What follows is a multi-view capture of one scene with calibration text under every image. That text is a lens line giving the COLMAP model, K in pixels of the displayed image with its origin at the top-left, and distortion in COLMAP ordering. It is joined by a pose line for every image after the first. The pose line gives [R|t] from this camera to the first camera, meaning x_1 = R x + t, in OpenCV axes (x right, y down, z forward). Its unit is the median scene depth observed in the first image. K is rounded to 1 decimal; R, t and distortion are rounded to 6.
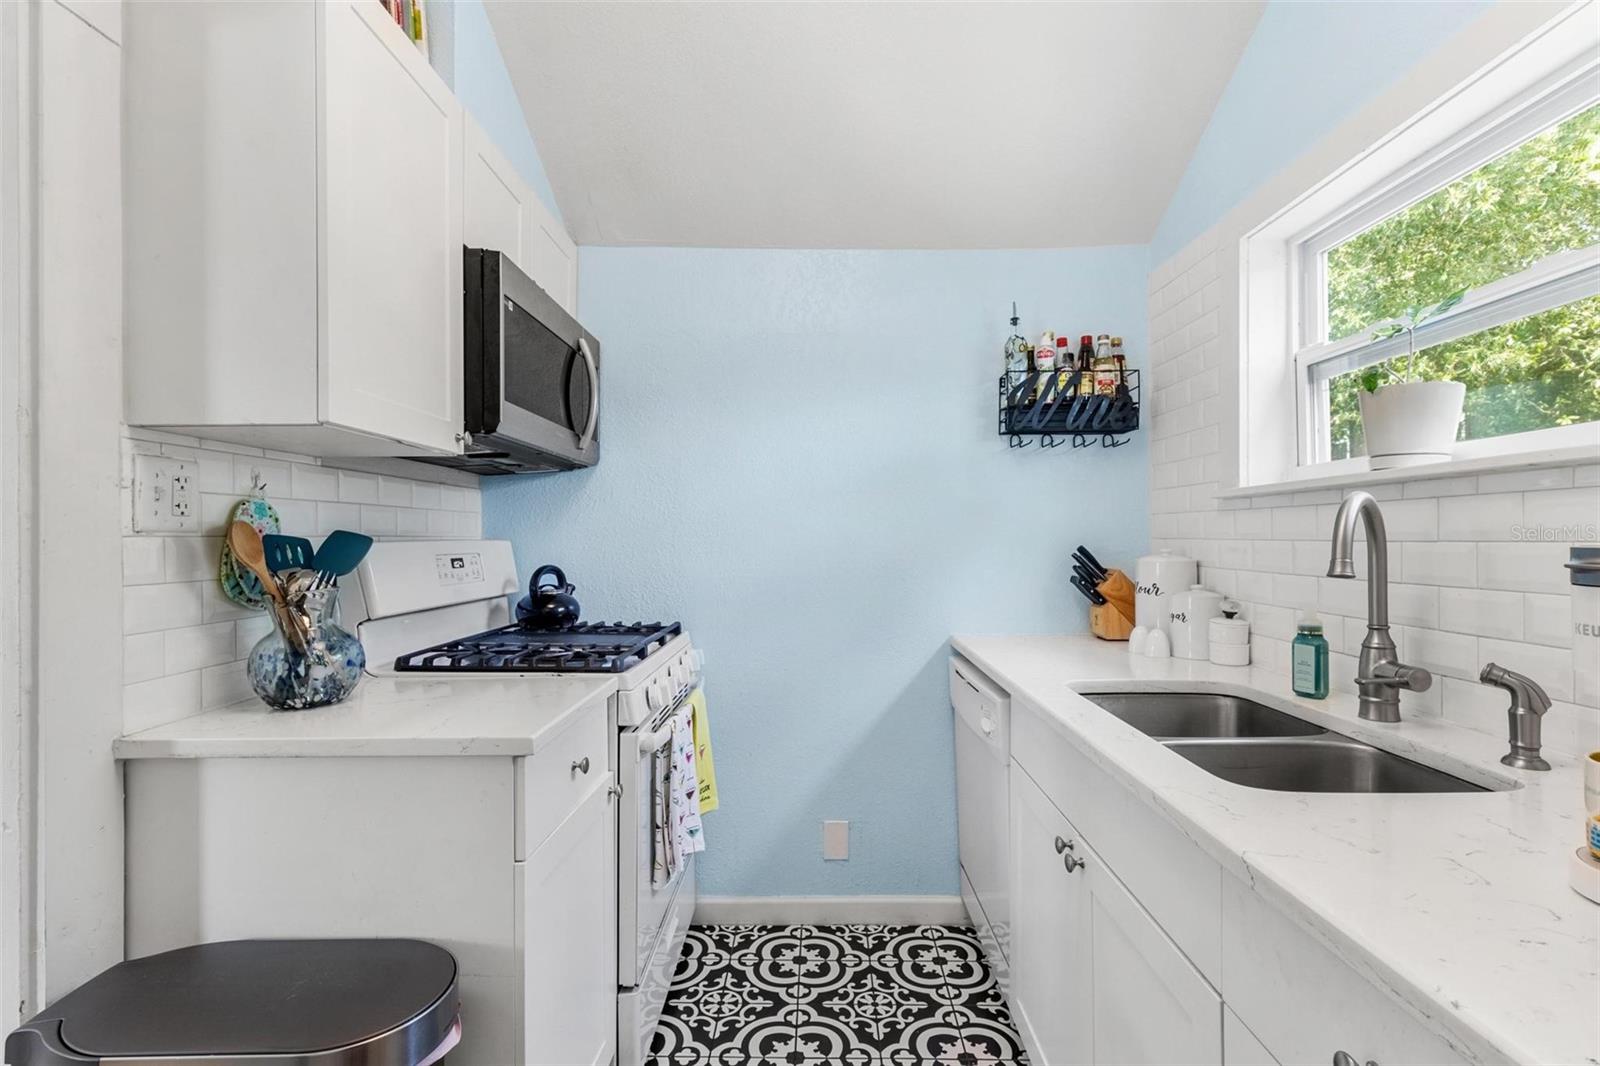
lens RADIAL K [[729.3, 0, 806.3], [0, 729.3, 538.7], [0, 0, 1]] dist [0.002110, 0.000665]
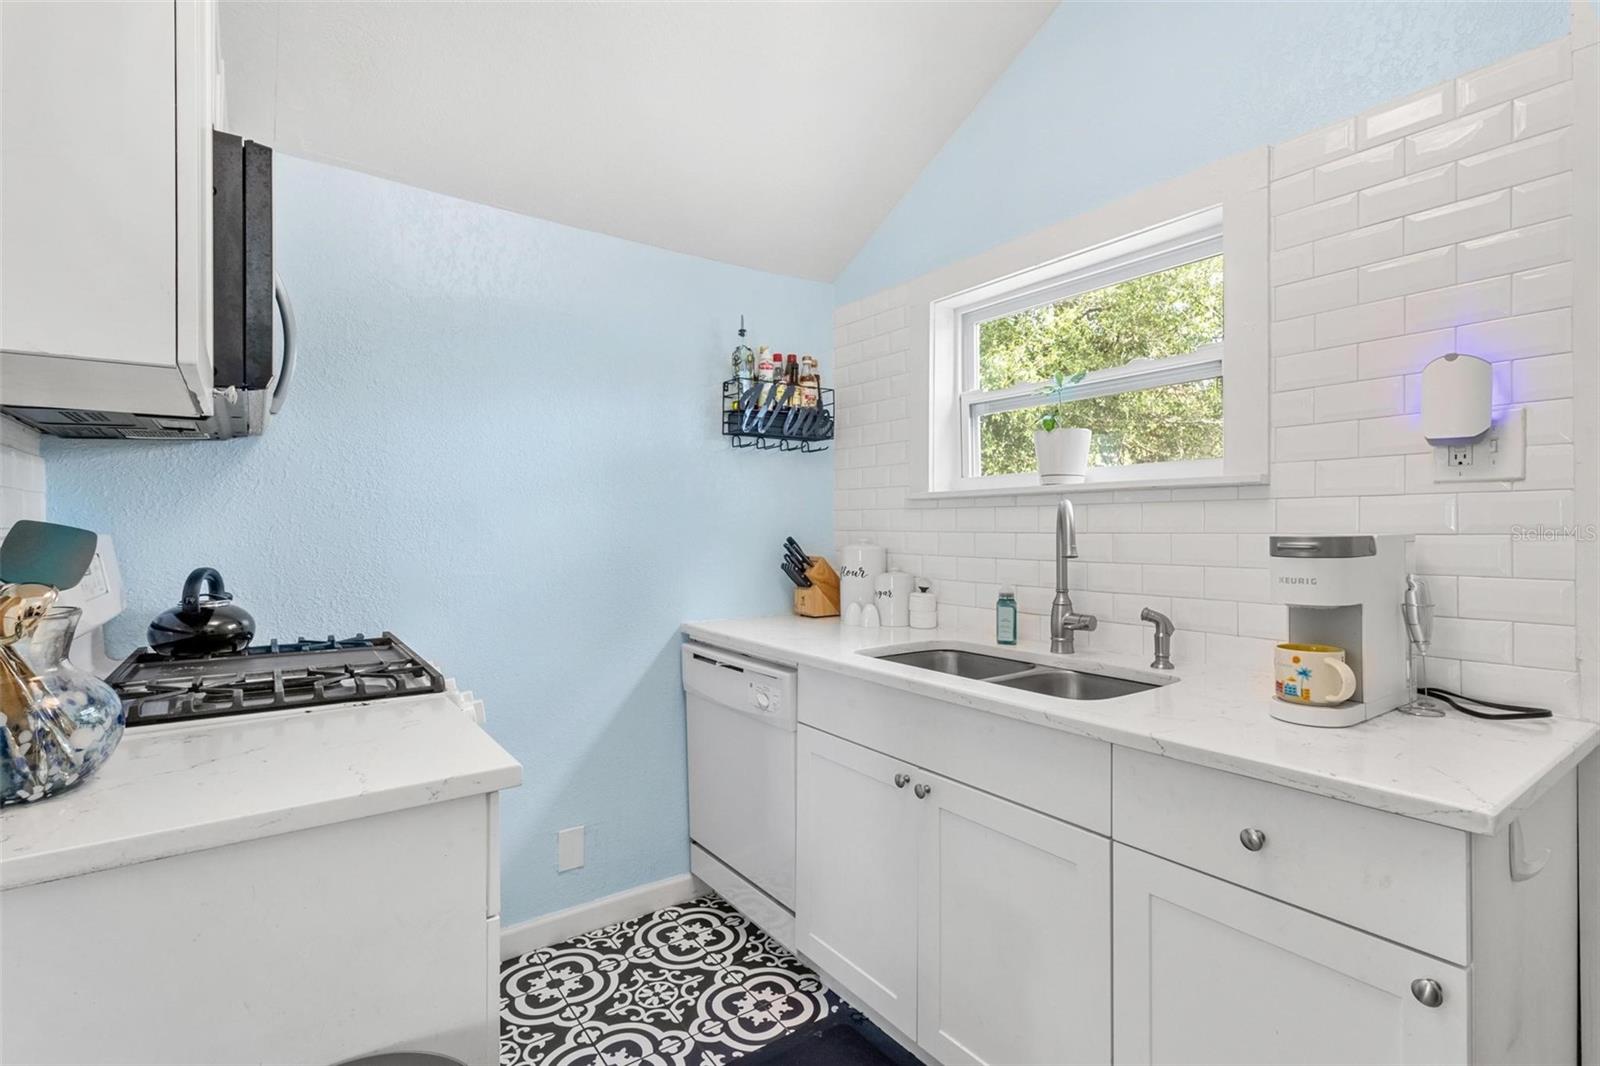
lens RADIAL K [[738.1, 0, 797.5], [0, 738.1, 526.9], [0, 0, 1]] dist [-0.000433, 0.000120]
pose [[0.812226, 0.002181, 0.583339, -0.304387], [-0.000045, 0.999993, -0.003676, -0.001819], [-0.583343, 0.002959, 0.812221, 0.052357]]
